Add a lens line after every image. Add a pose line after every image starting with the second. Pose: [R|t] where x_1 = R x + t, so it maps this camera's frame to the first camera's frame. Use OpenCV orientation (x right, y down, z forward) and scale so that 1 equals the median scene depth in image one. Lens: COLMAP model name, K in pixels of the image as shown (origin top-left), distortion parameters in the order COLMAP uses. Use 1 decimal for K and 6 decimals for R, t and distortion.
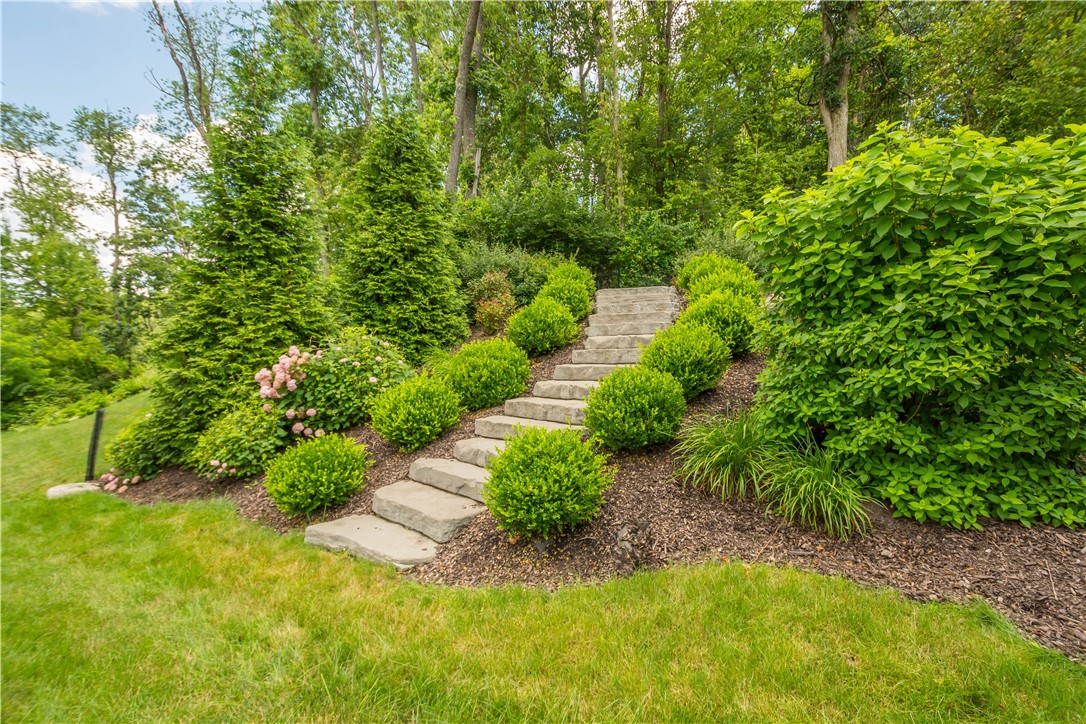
lens RADIAL K [[478.9, 0, 542.8], [0, 478.9, 368.1], [0, 0, 1]] dist [0.013583, -0.003401]
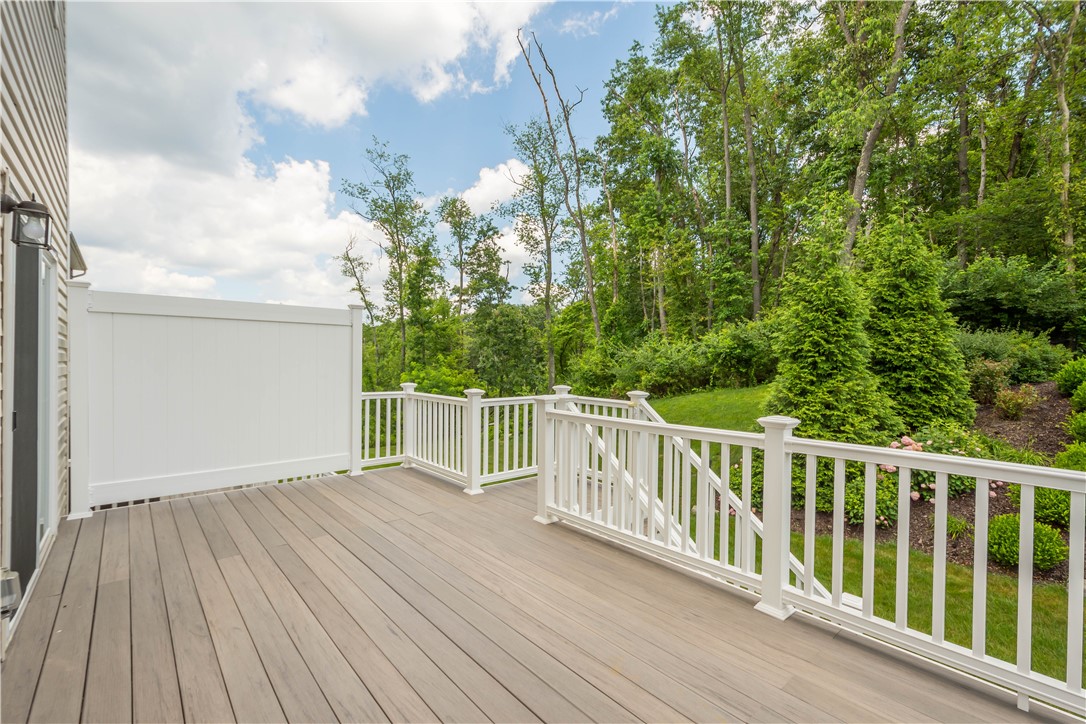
lens RADIAL K [[478.9, 0, 547.8], [0, 478.9, 364.9], [0, 0, 1]] dist [0.013583, -0.003401]
pose [[0.913191, 0.010244, -0.407403, -0.812958], [-0.026010, 0.999111, -0.033179, -0.162638], [0.406701, 0.040895, 0.912646, -0.684708]]
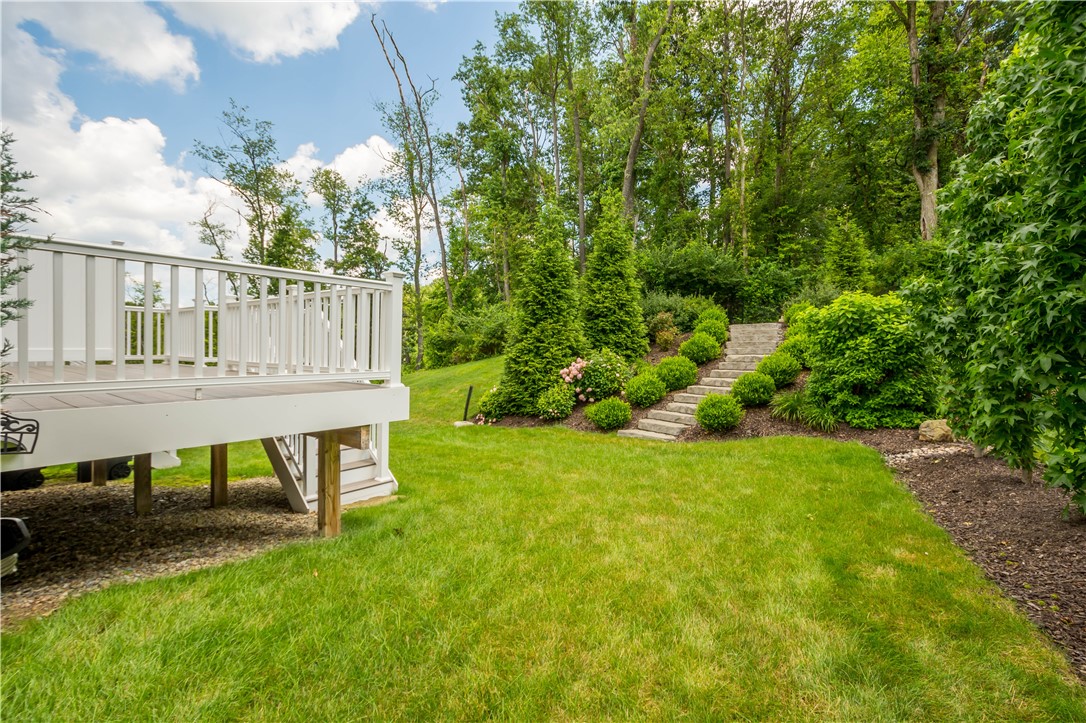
lens RADIAL K [[478.9, 0, 545.8], [0, 478.9, 352.2], [0, 0, 1]] dist [0.013583, -0.003401]
pose [[0.974997, 0.016070, -0.221635, -0.176041], [-0.023285, 0.999279, -0.029979, -0.004279], [0.220994, 0.034390, 0.974669, -0.954694]]
